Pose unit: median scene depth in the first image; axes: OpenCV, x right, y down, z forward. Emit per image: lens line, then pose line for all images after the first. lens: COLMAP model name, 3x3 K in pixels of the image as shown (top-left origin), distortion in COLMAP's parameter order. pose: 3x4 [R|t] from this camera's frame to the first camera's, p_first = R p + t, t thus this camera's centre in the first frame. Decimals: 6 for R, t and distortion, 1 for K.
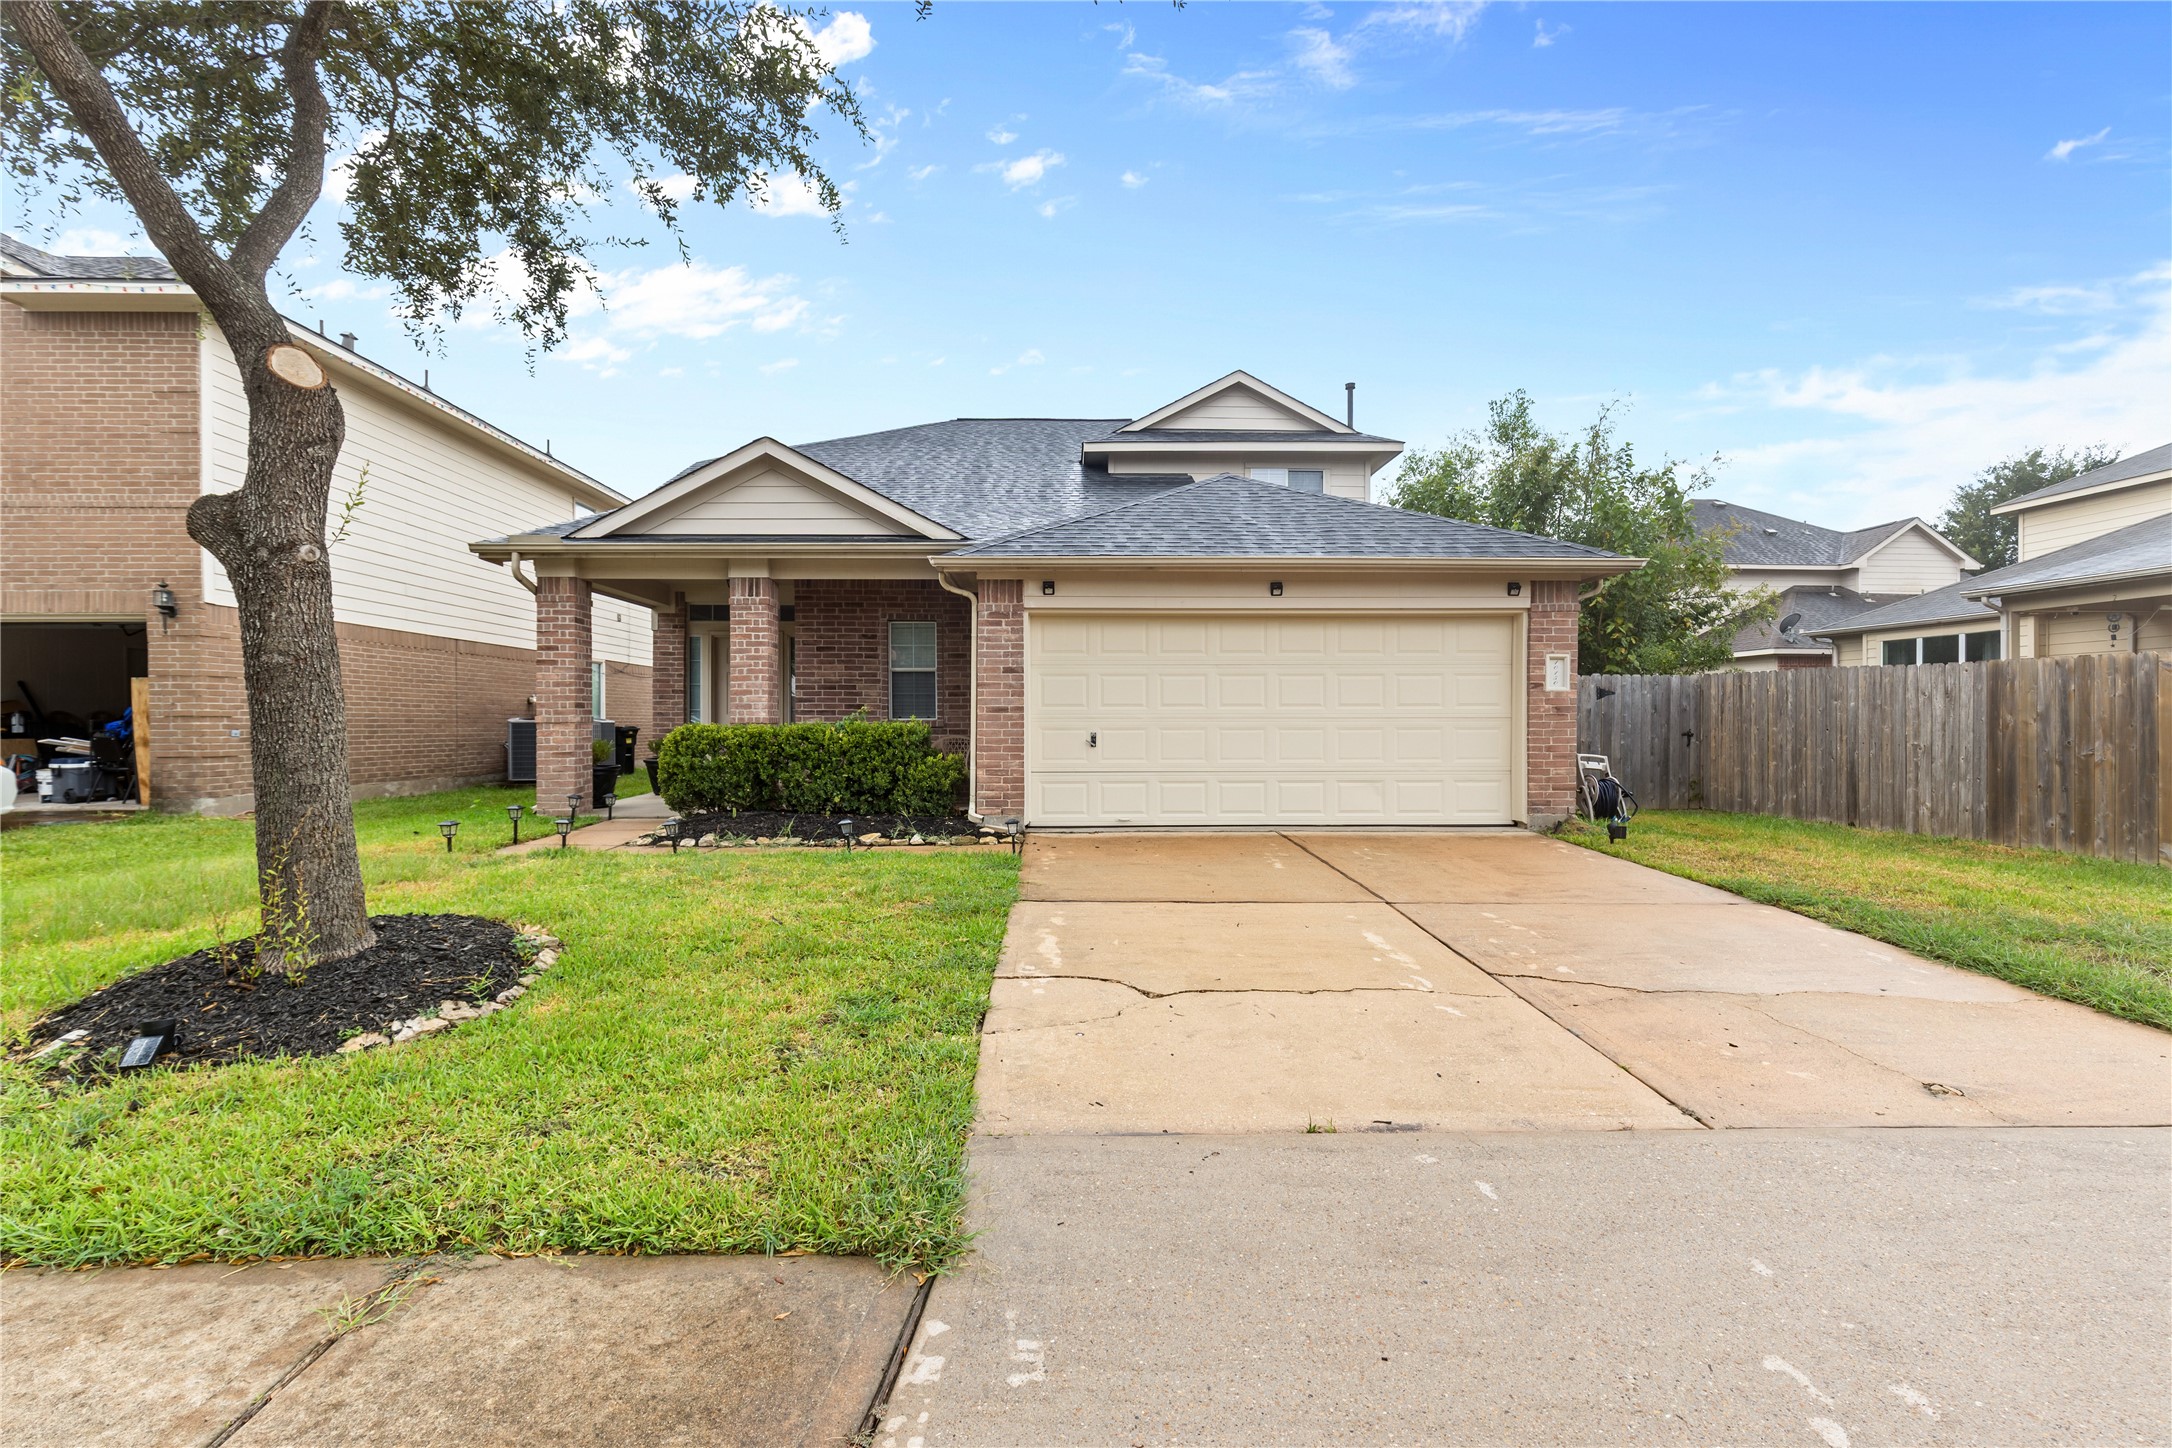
lens RADIAL K [[1006.0, 0, 1065.6], [0, 1006.0, 716.9], [0, 0, 1]] dist [0.020913, -0.000246]
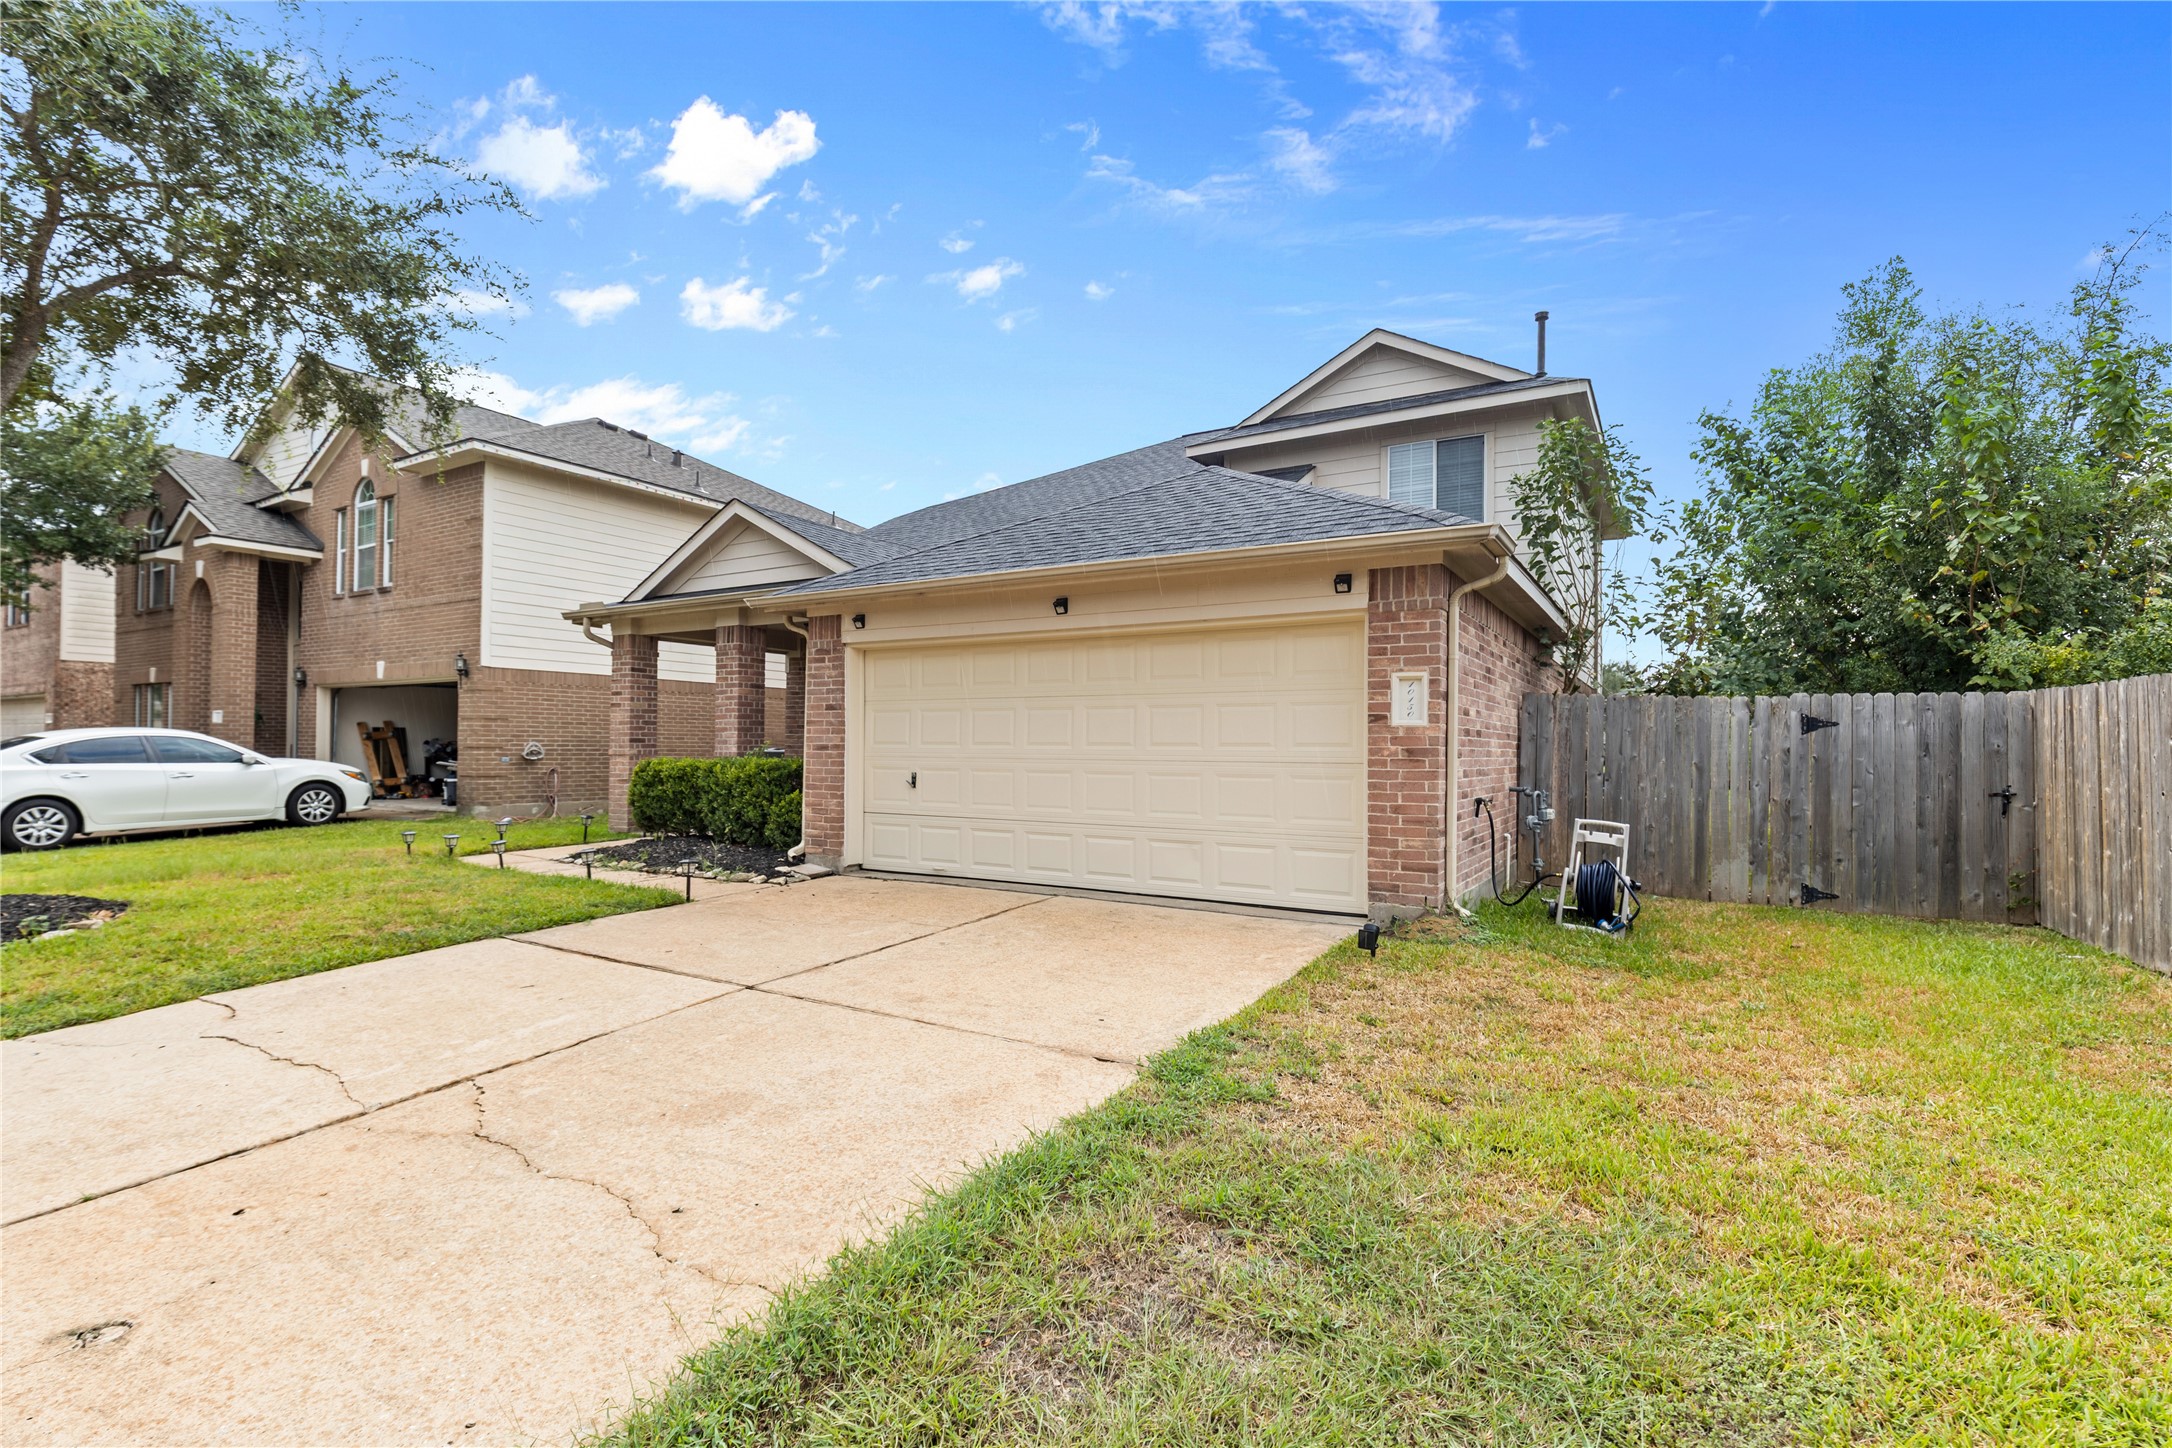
lens RADIAL K [[1006.0, 0, 1072.8], [0, 1006.0, 728.4], [0, 0, 1]] dist [0.020913, -0.000246]
pose [[0.840818, -0.002747, -0.541311, 0.623954], [-0.004706, 0.999912, -0.012384, -0.013697], [0.541297, 0.012960, 0.840731, 0.280090]]
